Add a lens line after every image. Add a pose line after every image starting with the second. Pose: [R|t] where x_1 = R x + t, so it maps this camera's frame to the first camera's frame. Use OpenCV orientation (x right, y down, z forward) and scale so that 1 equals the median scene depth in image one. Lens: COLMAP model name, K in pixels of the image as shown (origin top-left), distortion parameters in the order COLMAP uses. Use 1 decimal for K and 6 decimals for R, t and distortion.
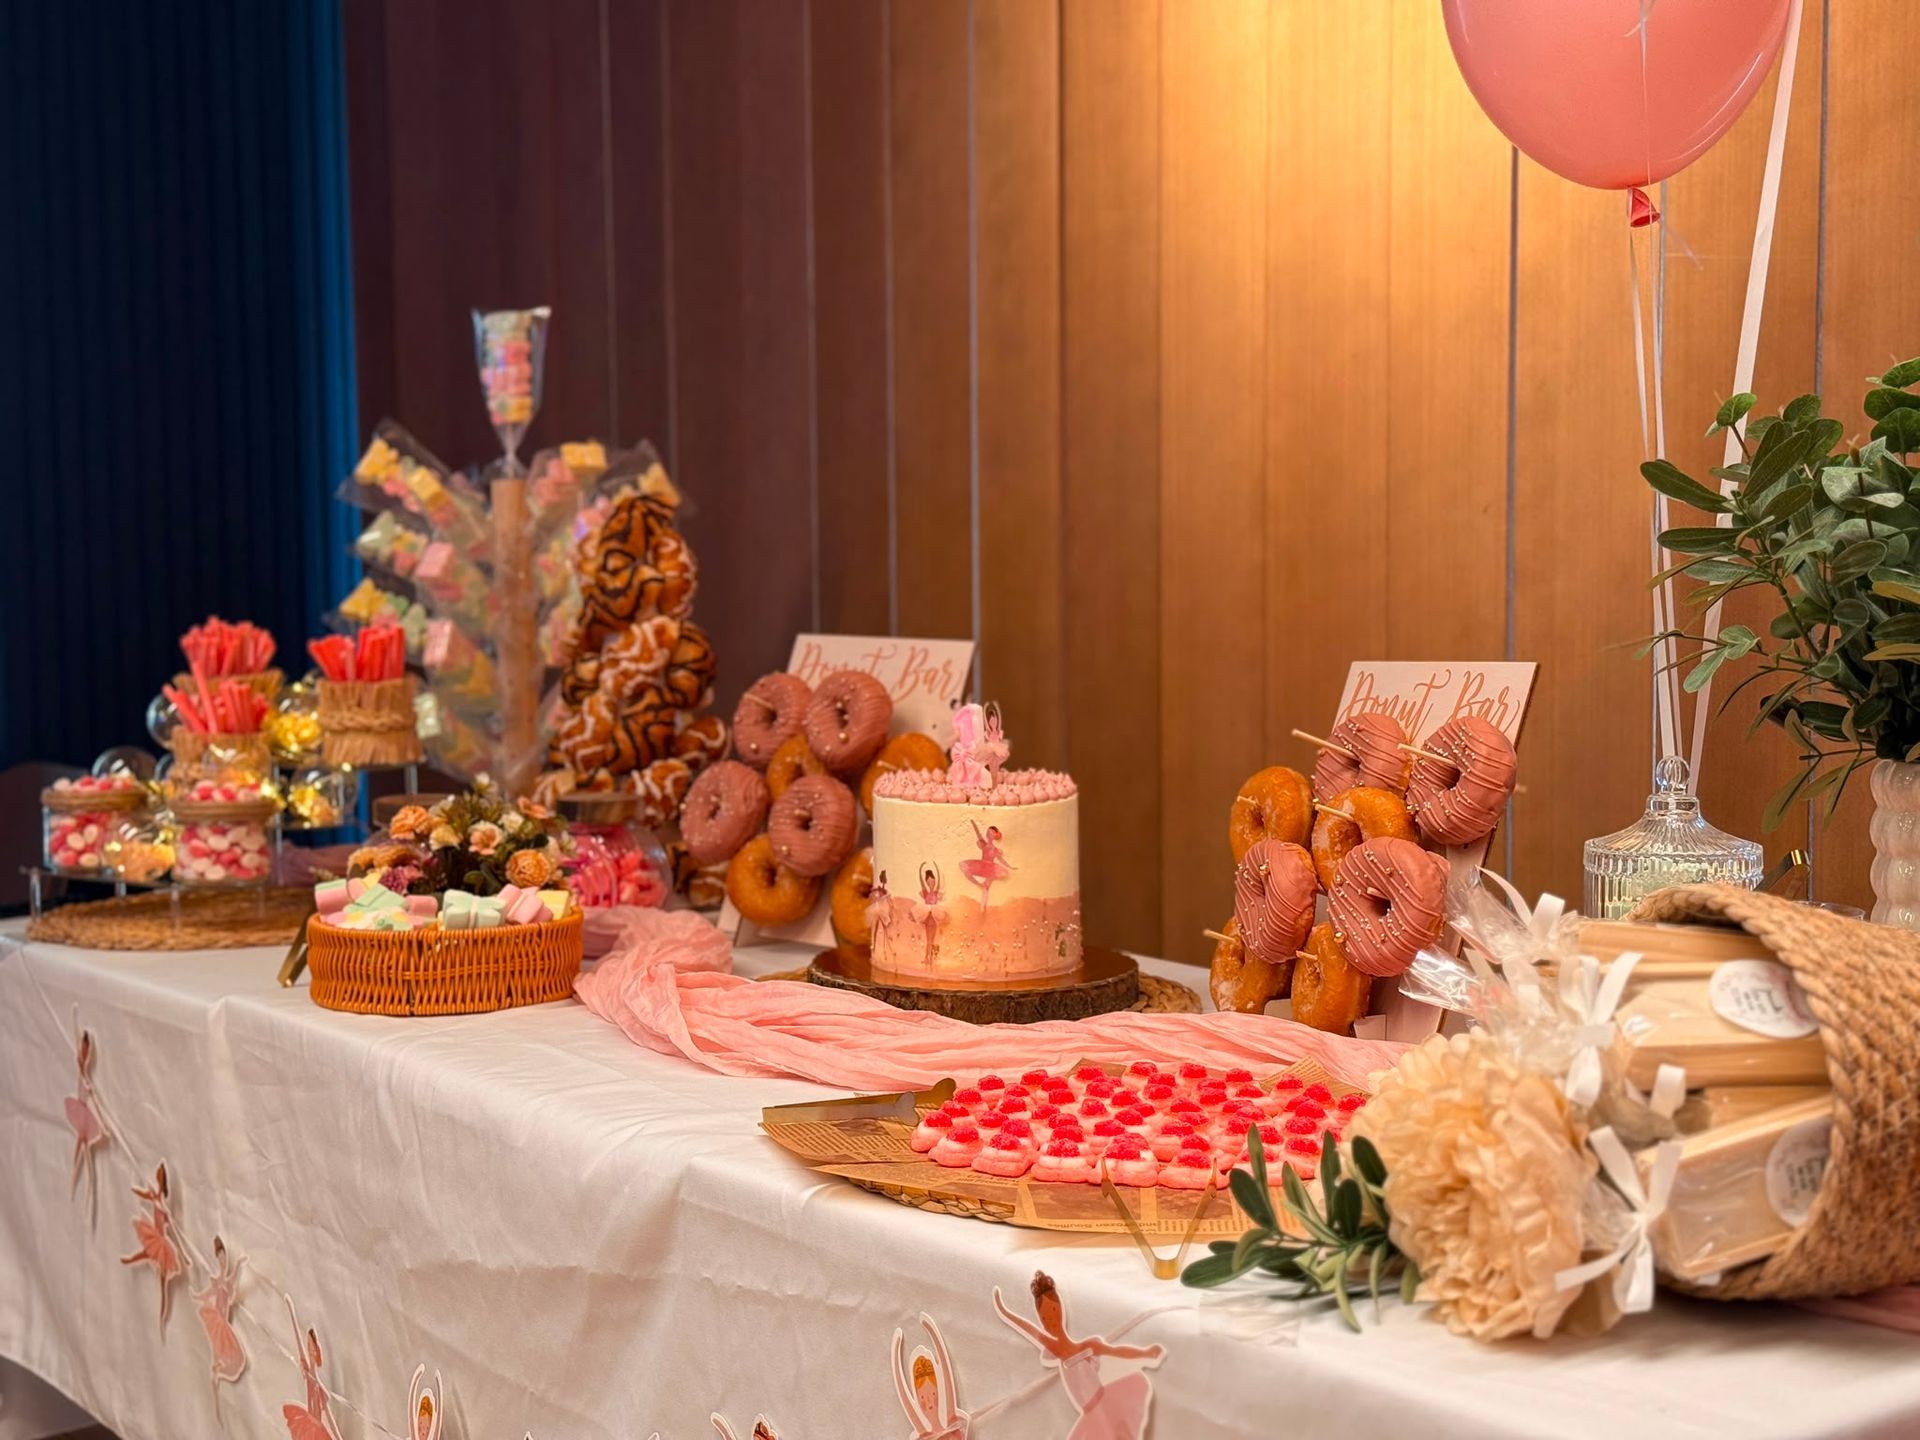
lens RADIAL K [[2658.2, 0, 994.2], [0, 2658.2, 717.2], [0, 0, 1]] dist [0.131851, -0.091461]
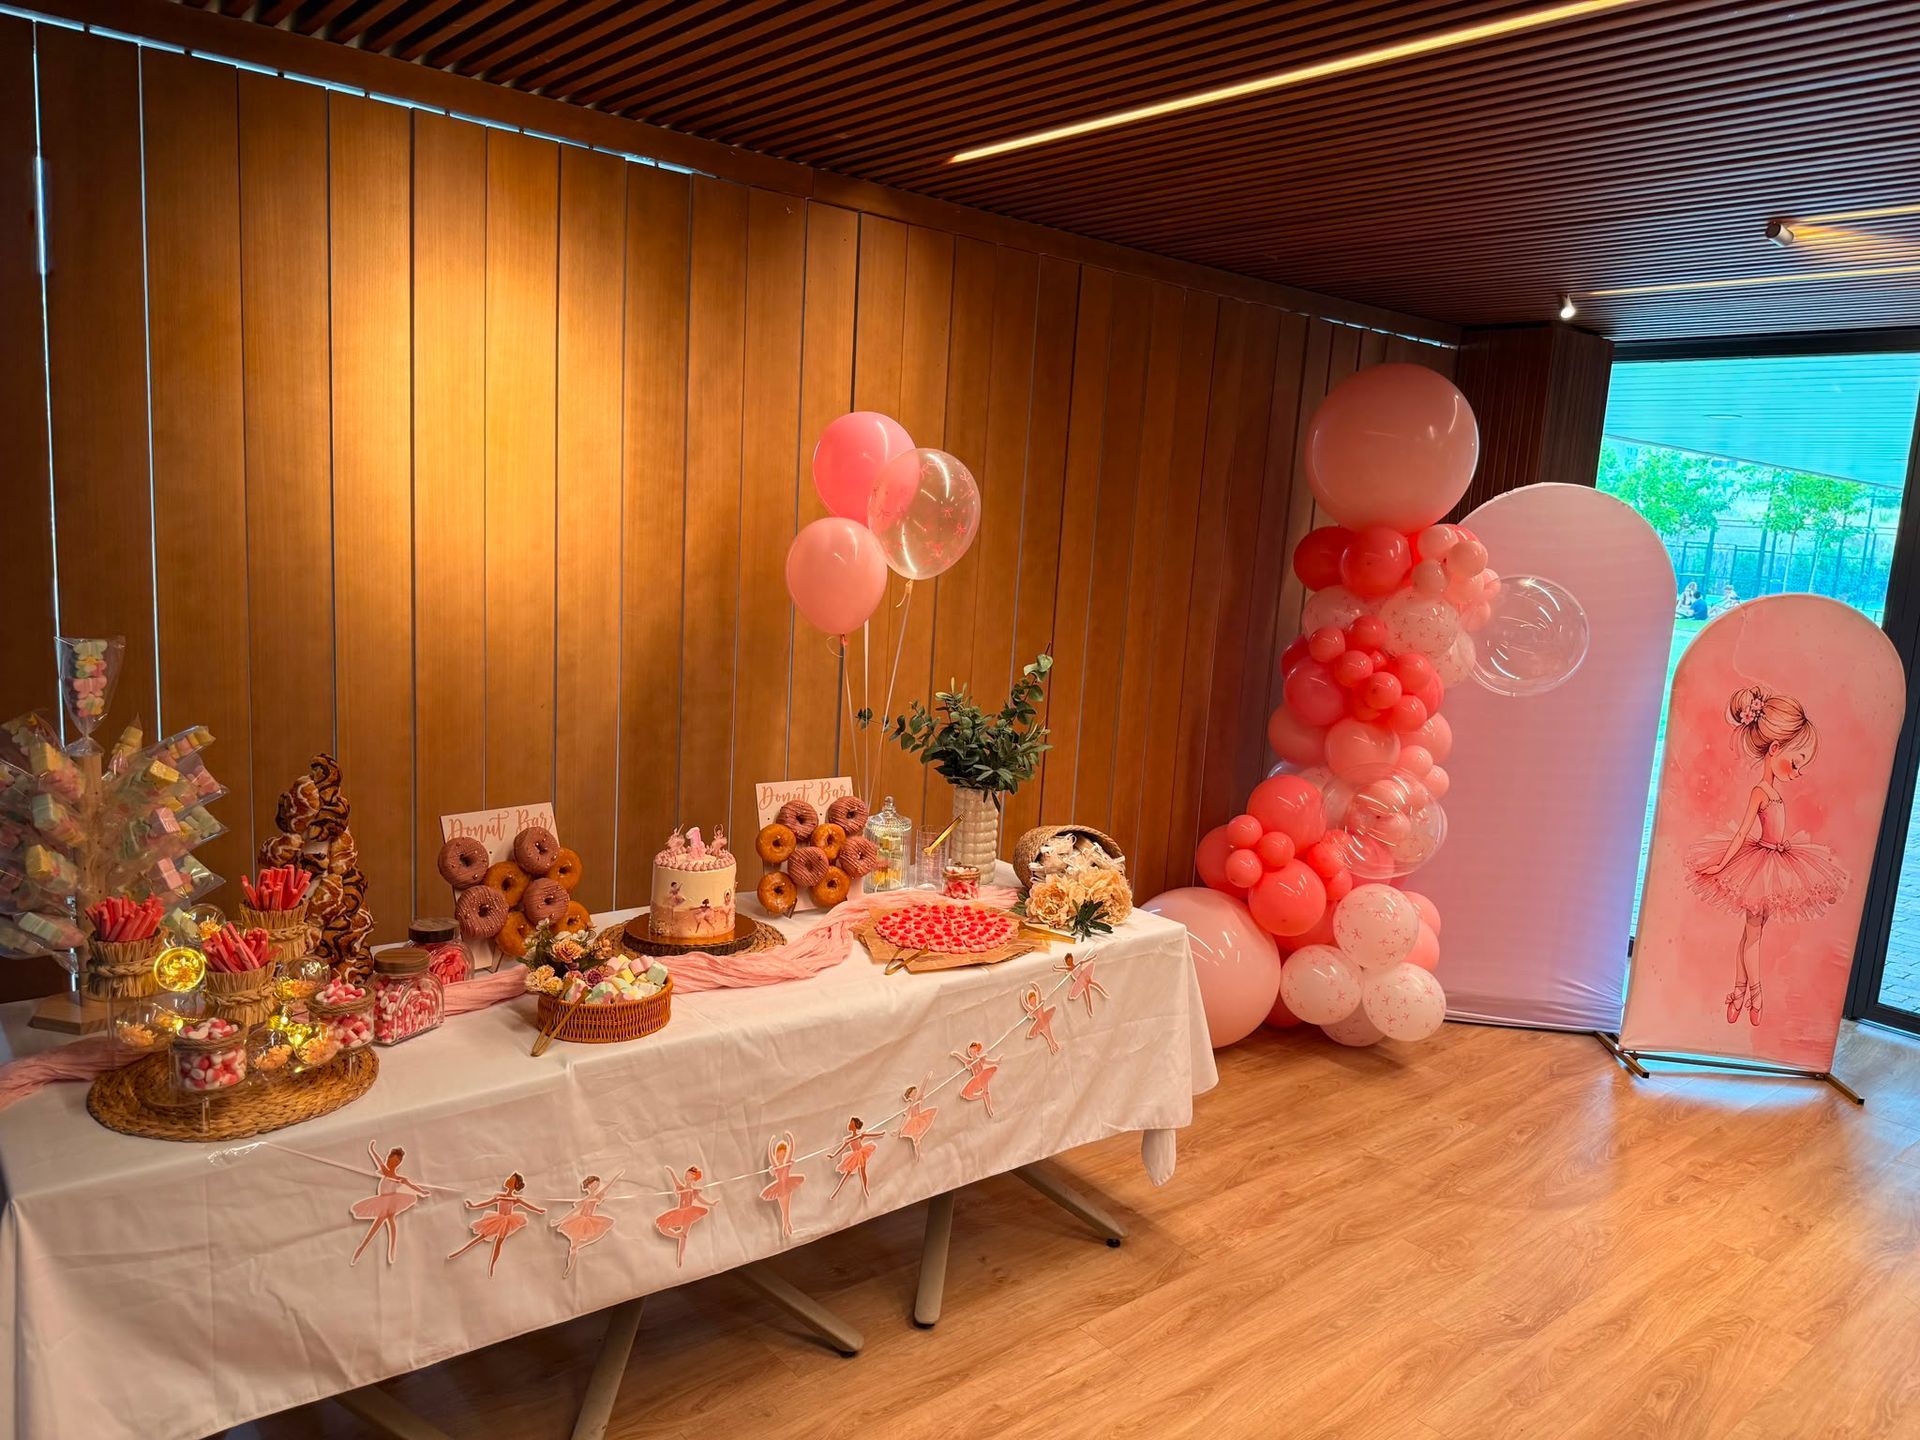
lens RADIAL K [[1303.9, 0, 960.0], [0, 1303.9, 720.0], [0, 0, 1]] dist [-0.026591, -0.001375]
pose [[-0.006625, -0.146697, 0.989159, -1.211738], [0.016414, 0.989032, 0.146788, -0.282066], [-0.999843, 0.017208, -0.004145, 0.736420]]
